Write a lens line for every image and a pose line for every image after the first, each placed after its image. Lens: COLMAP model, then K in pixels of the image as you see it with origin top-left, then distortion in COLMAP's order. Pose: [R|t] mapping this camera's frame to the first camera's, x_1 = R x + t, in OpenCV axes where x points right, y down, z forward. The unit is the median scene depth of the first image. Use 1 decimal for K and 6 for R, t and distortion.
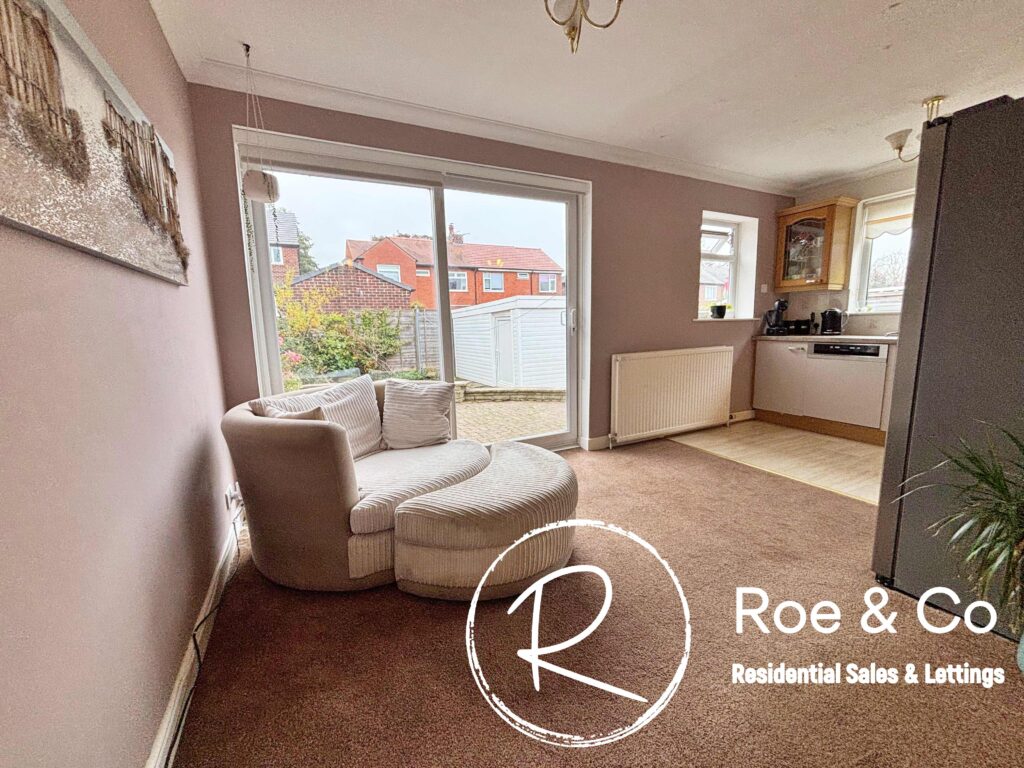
lens RADIAL K [[417.7, 0, 506.6], [0, 417.7, 389.5], [0, 0, 1]] dist [-0.000761, -0.000486]
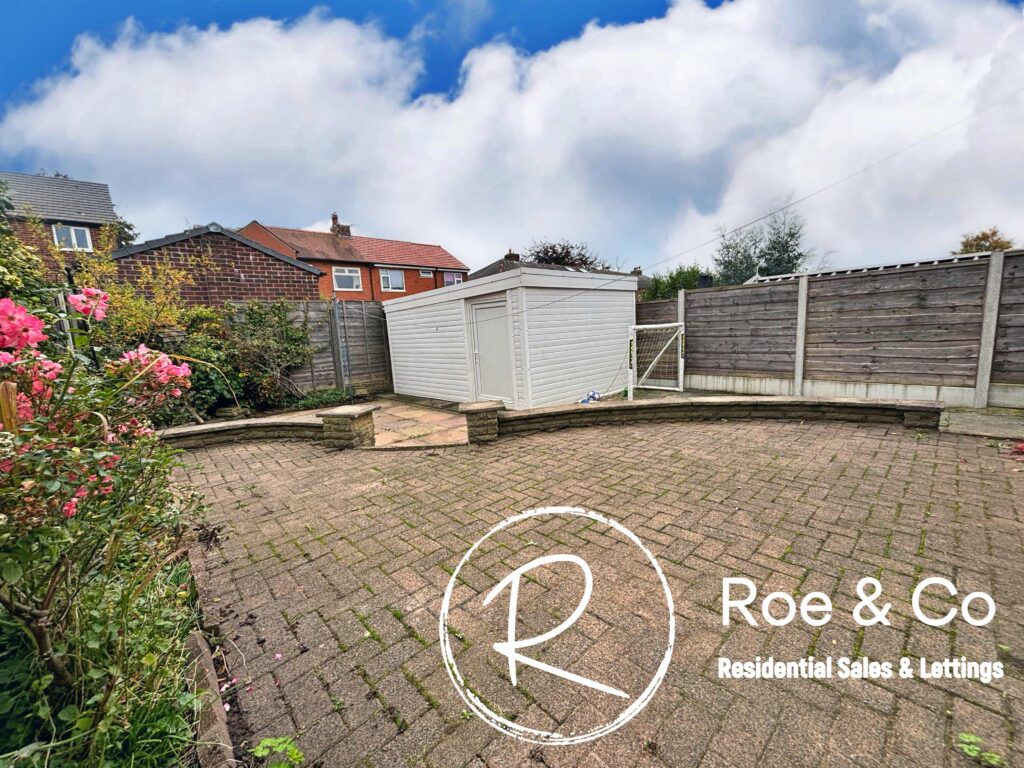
lens RADIAL K [[417.7, 0, 509.6], [0, 417.7, 382.9], [0, 0, 1]] dist [-0.000761, -0.000486]
pose [[0.955857, -0.064861, 0.286583, -0.146152], [0.074348, 0.996982, -0.022334, -0.018091], [-0.284270, 0.042655, 0.957795, 0.260553]]
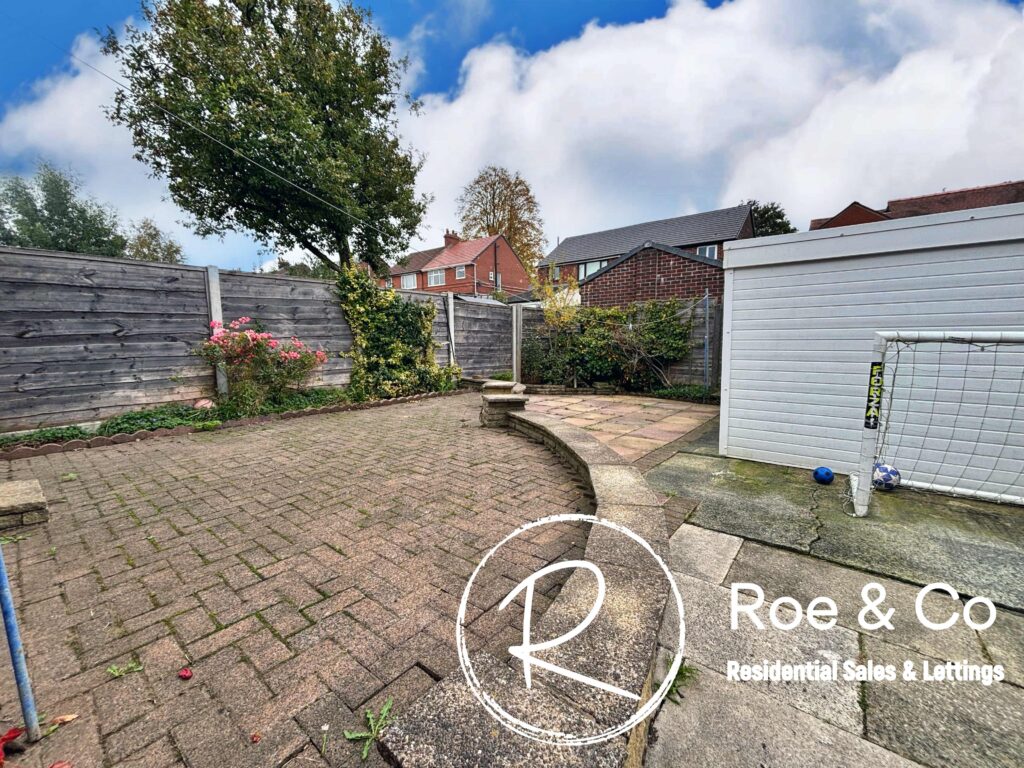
lens RADIAL K [[417.7, 0, 514.8], [0, 417.7, 382.0], [0, 0, 1]] dist [-0.000761, -0.000486]
pose [[0.421229, 0.112148, -0.899994, 0.278808], [-0.143522, 0.988064, 0.055949, -0.045602], [0.895526, 0.105602, 0.432297, 0.435434]]
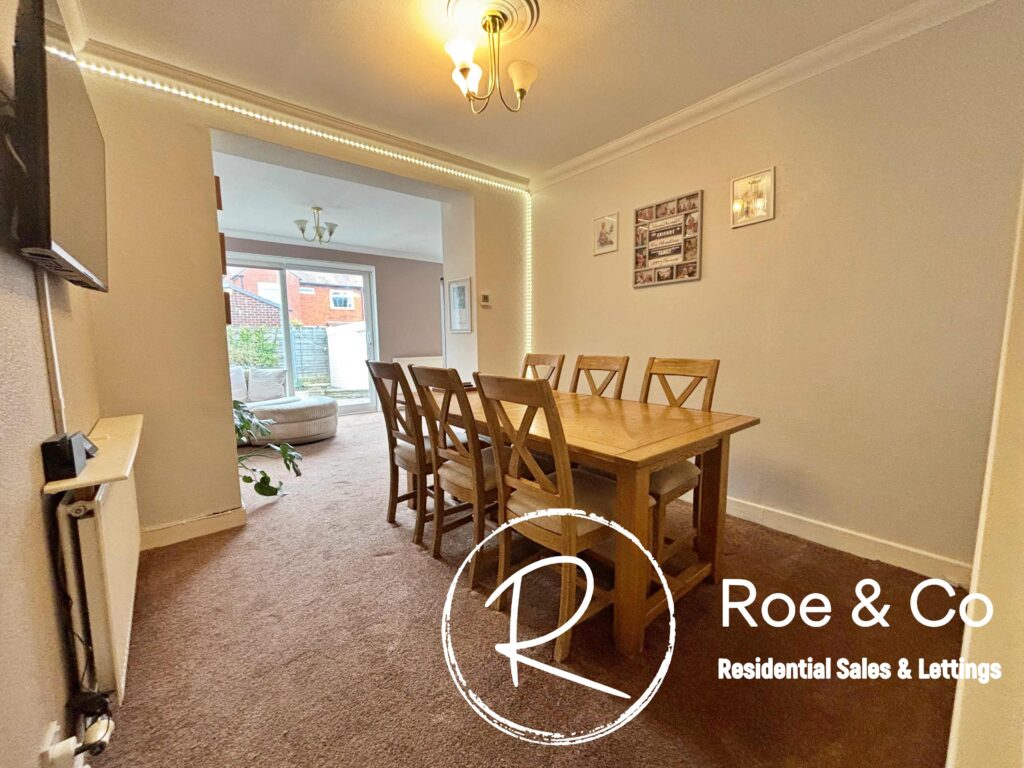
lens RADIAL K [[417.7, 0, 511.5], [0, 417.7, 379.8], [0, 0, 1]] dist [-0.000761, -0.000486]
pose [[0.971128, -0.019502, 0.237761, 0.093581], [0.033712, 0.997870, -0.055846, 0.037381], [-0.236166, 0.062249, 0.969717, -0.252042]]
